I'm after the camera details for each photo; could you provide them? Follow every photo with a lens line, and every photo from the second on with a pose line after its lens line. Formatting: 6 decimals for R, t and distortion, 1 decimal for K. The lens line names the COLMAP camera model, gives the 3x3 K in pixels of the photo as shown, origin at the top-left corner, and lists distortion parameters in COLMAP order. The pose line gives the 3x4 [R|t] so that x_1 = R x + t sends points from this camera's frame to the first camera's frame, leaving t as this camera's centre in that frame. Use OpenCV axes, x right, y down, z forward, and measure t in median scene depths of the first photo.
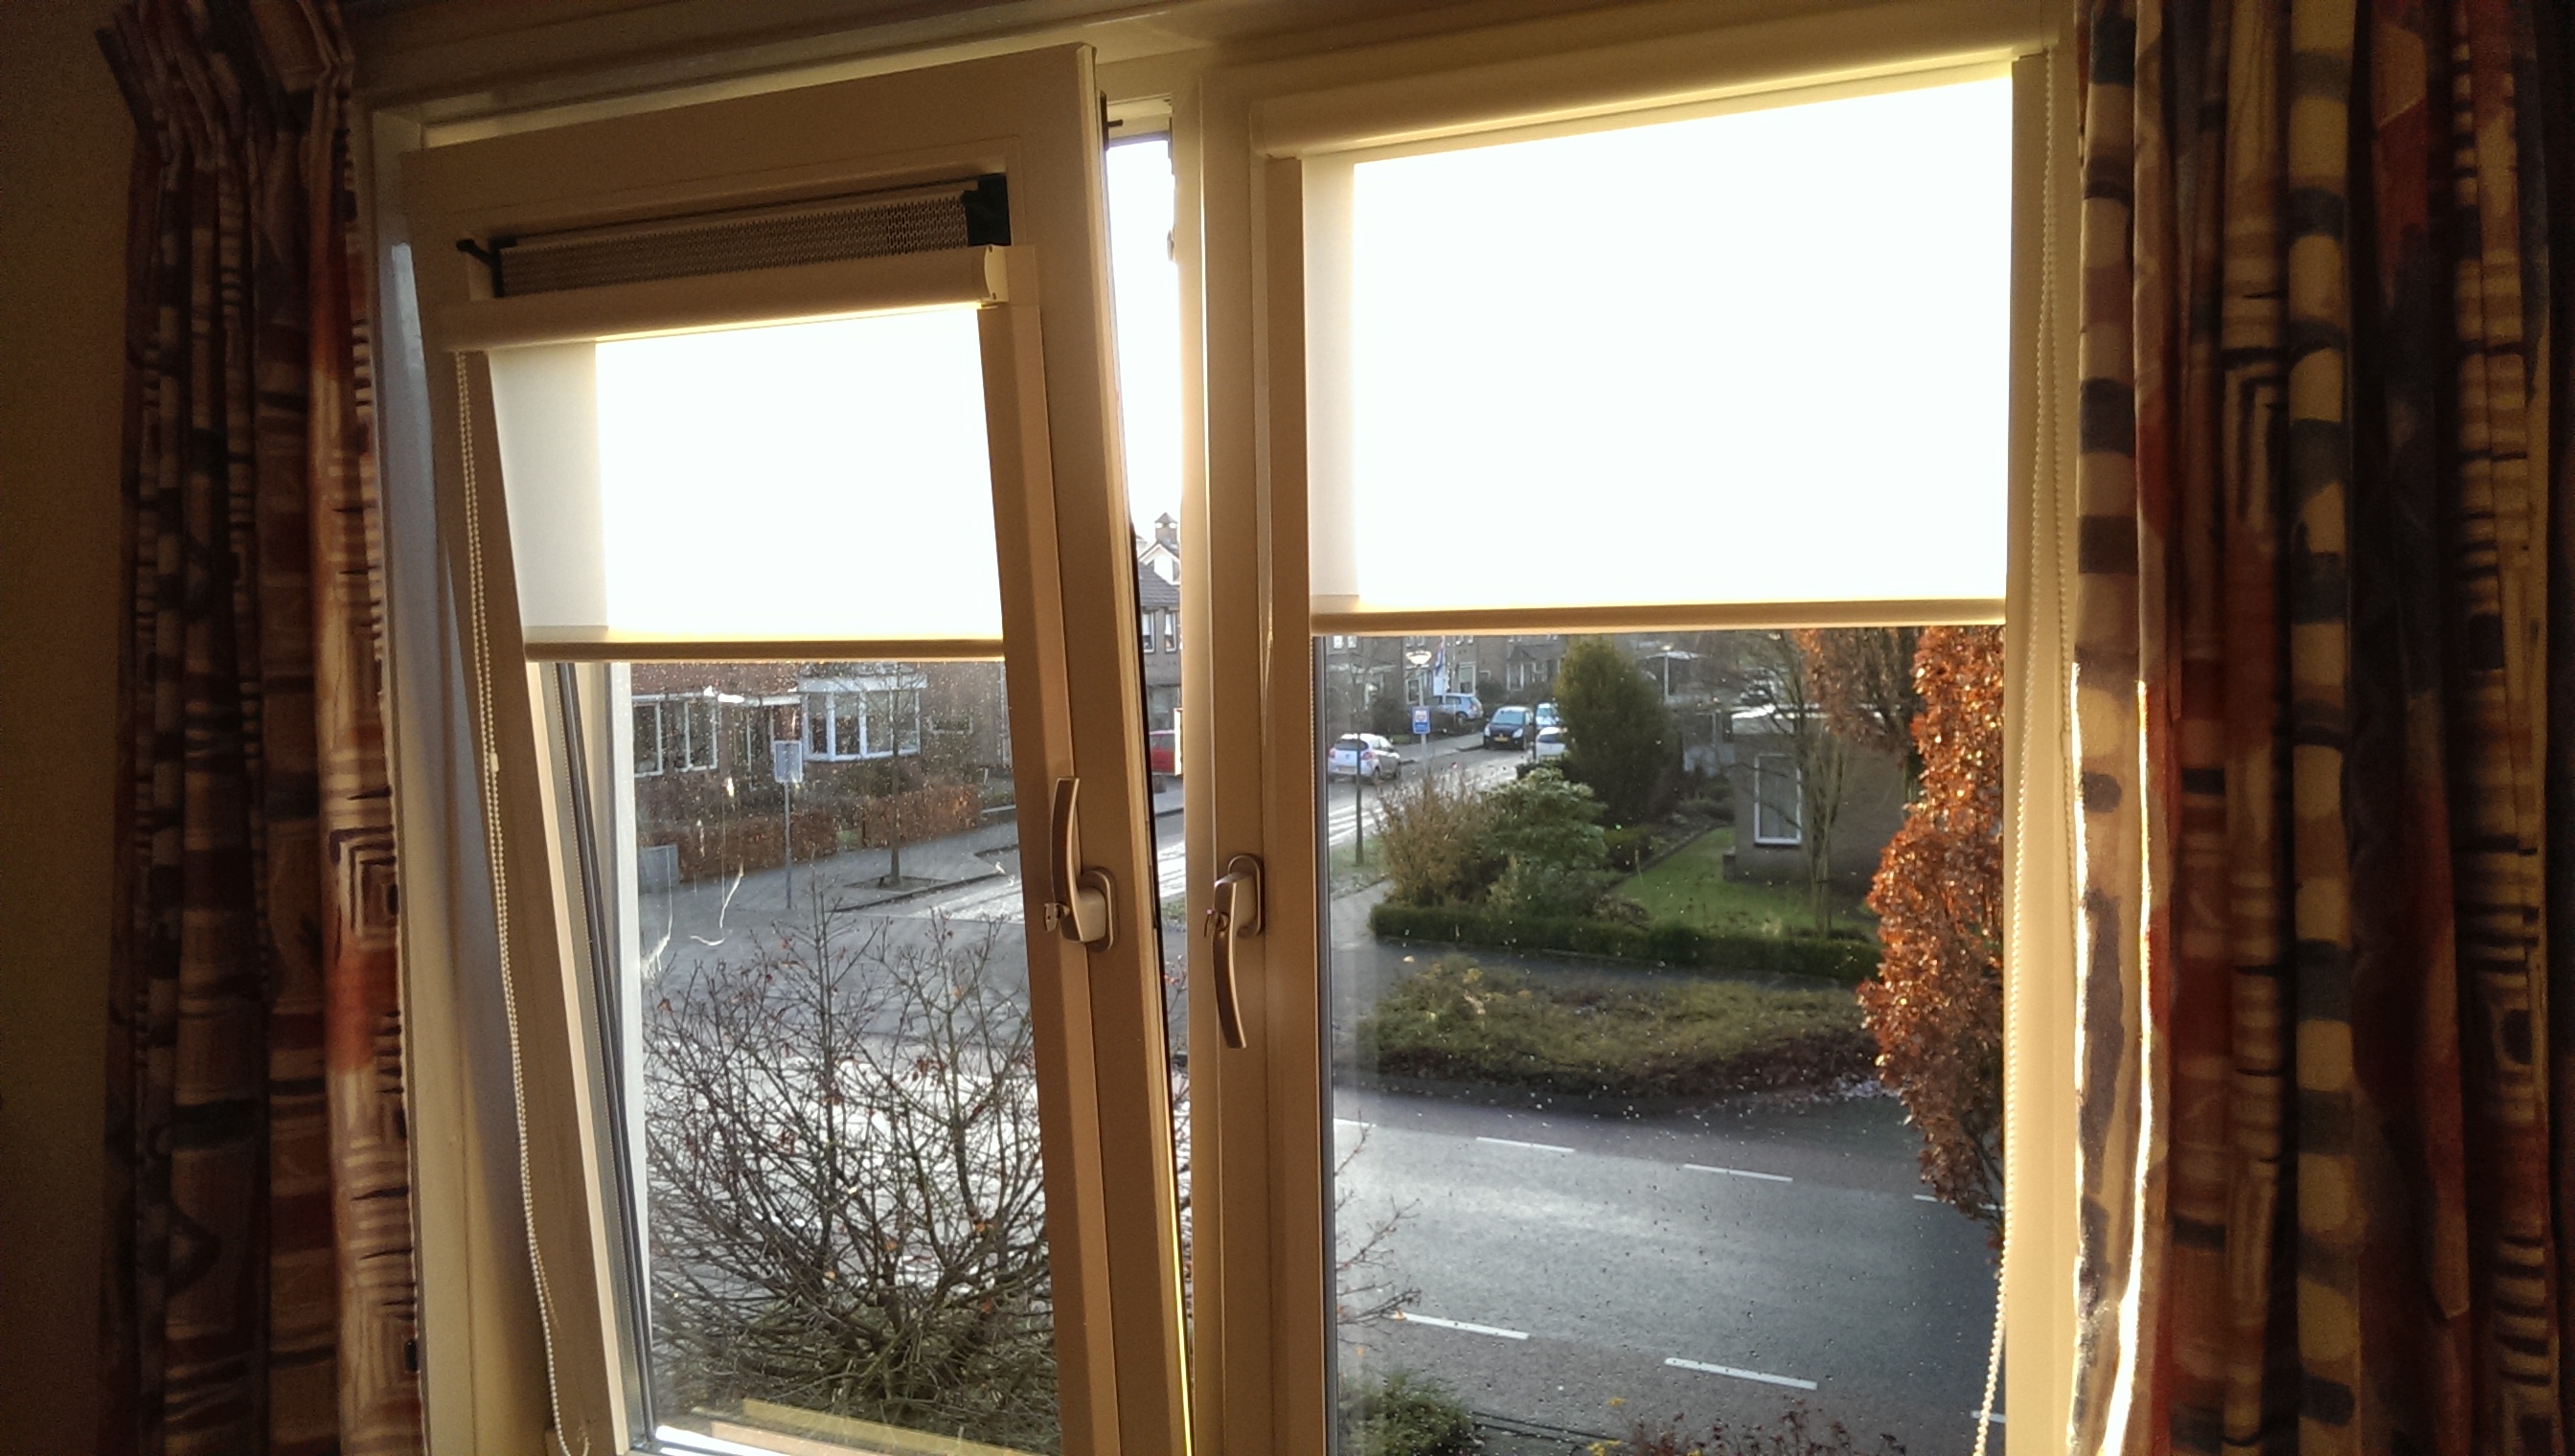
lens RADIAL K [[2034.5, 0, 1279.8], [0, 2034.5, 785.1], [0, 0, 1]] dist [0.095473, -0.124432]
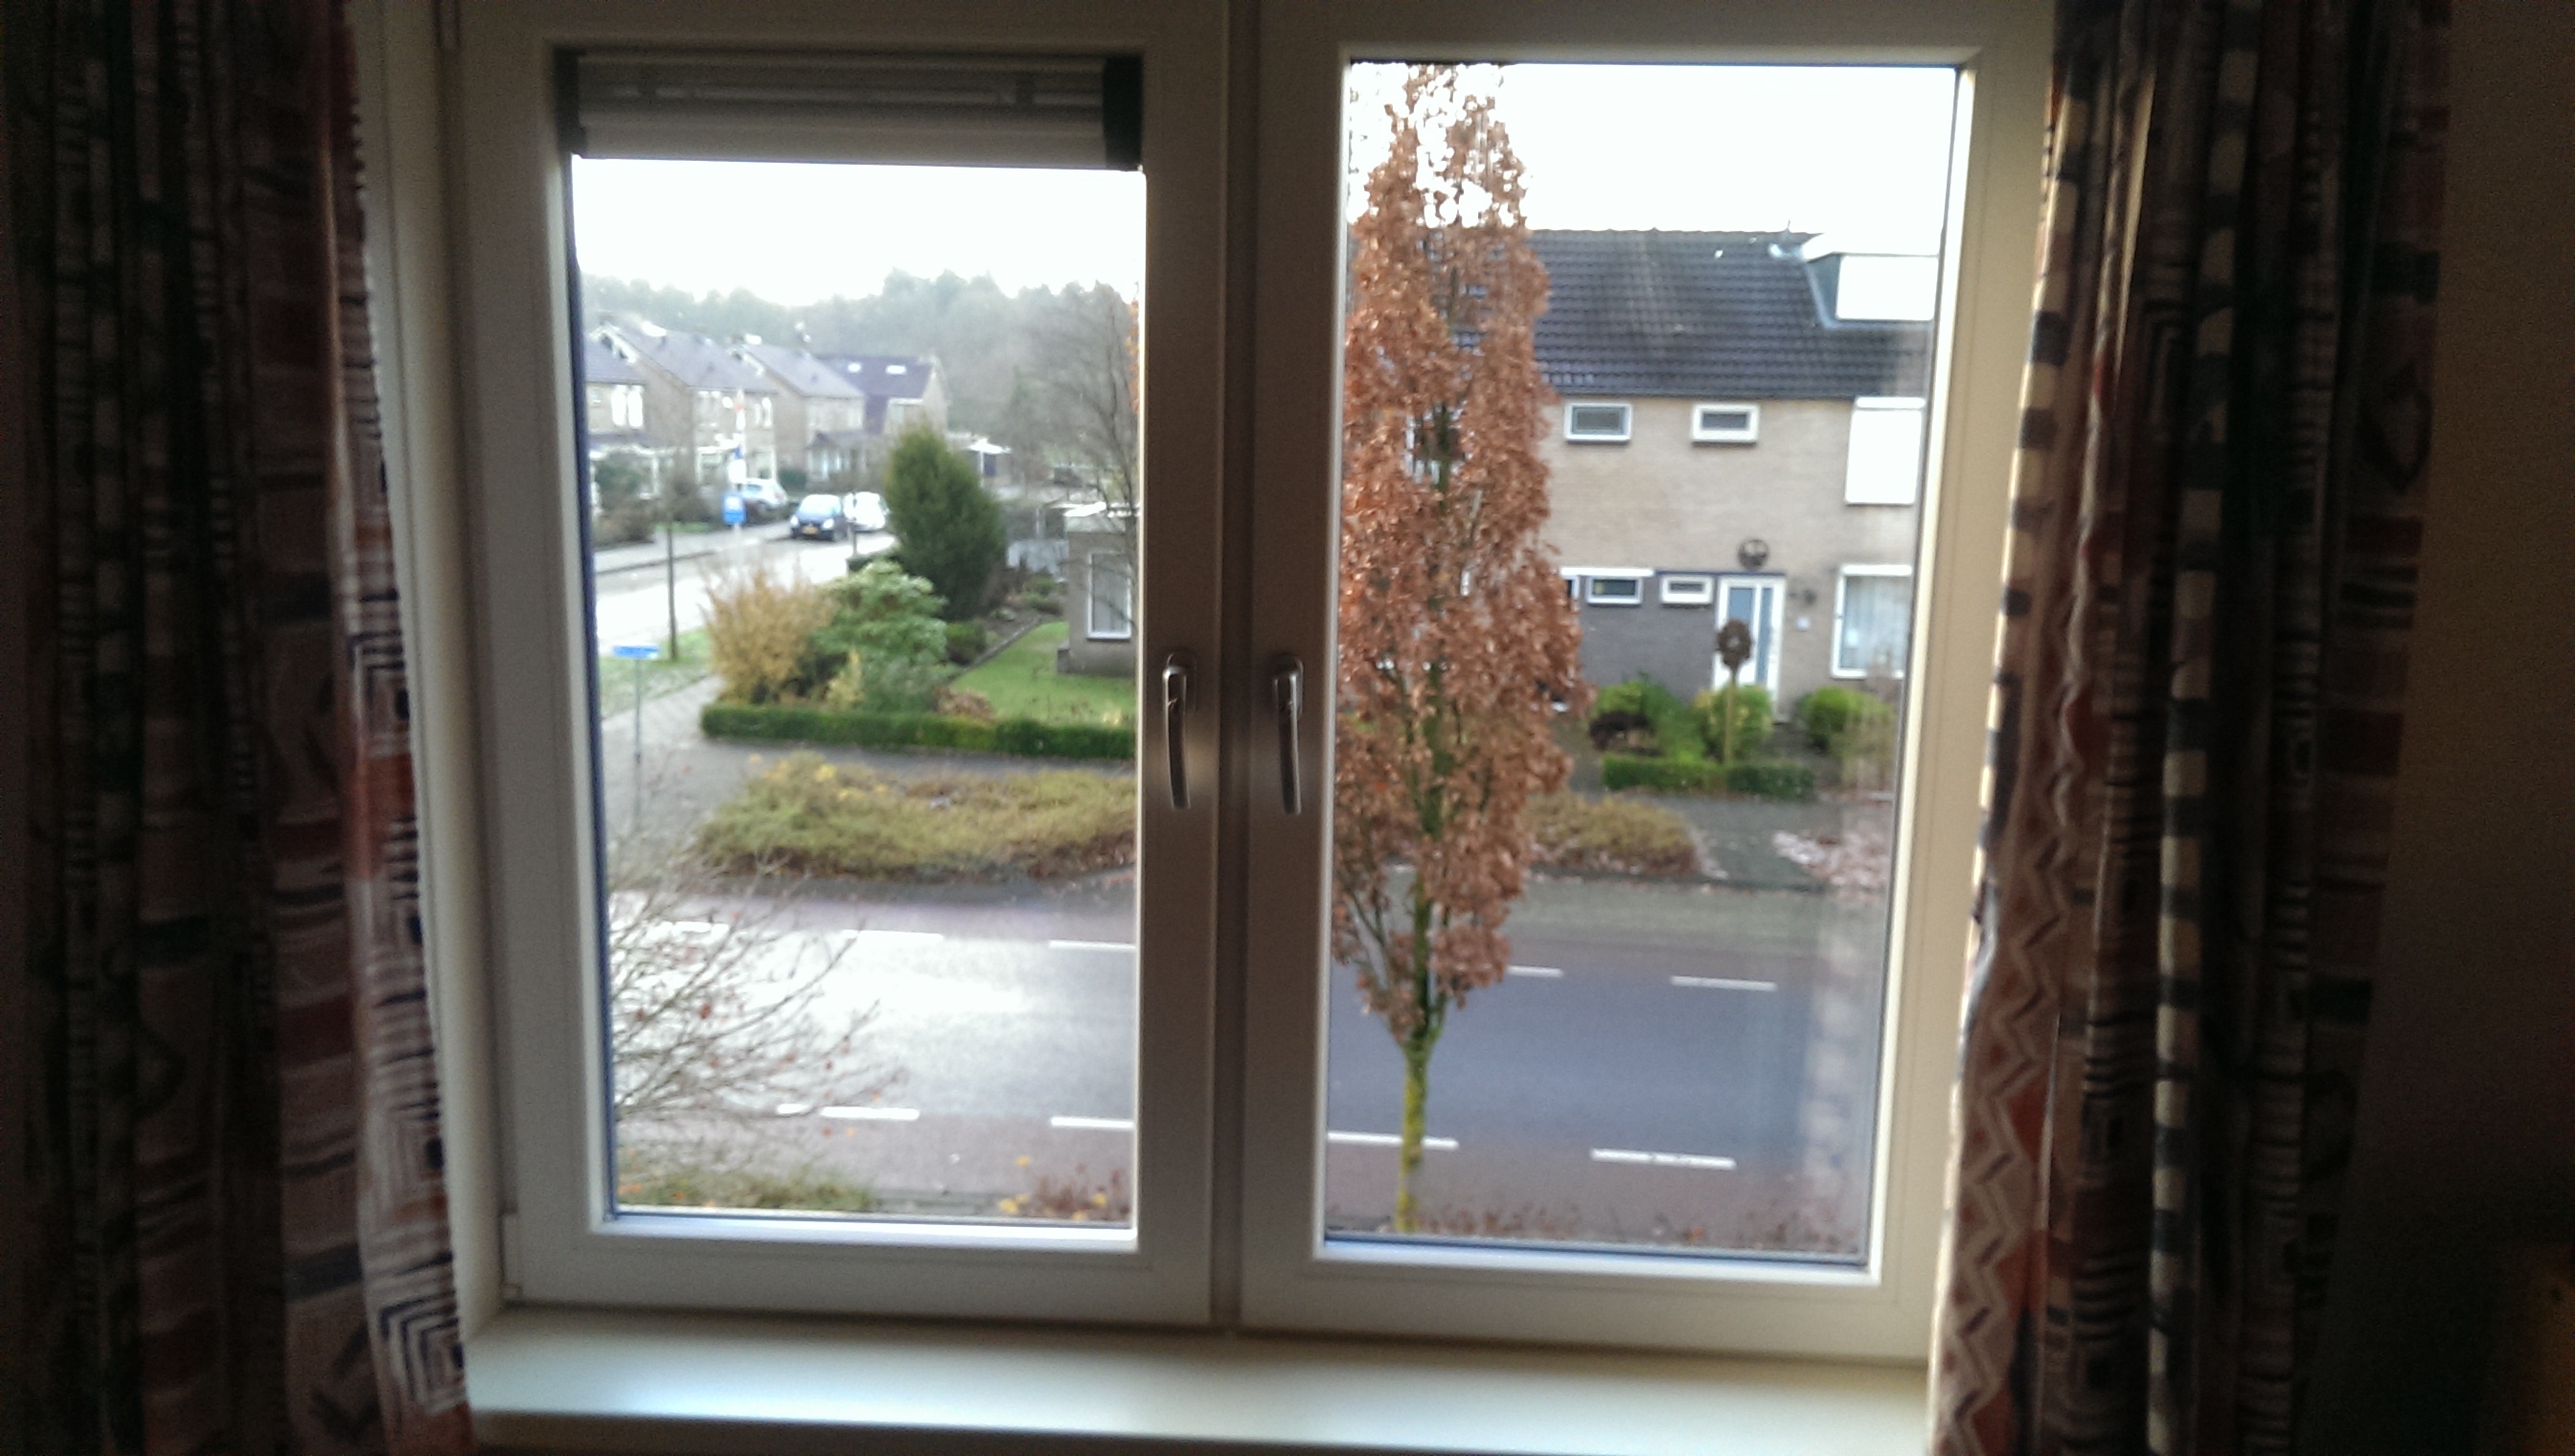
lens RADIAL K [[2108.7, 0, 1275.7], [0, 2108.7, 832.5], [0, 0, 1]] dist [0.107923, -0.163177]
pose [[0.913986, -0.043923, 0.403361, -0.125696], [-0.005168, 0.992783, 0.119816, -0.002362], [-0.405713, -0.111594, 0.907163, -0.029217]]
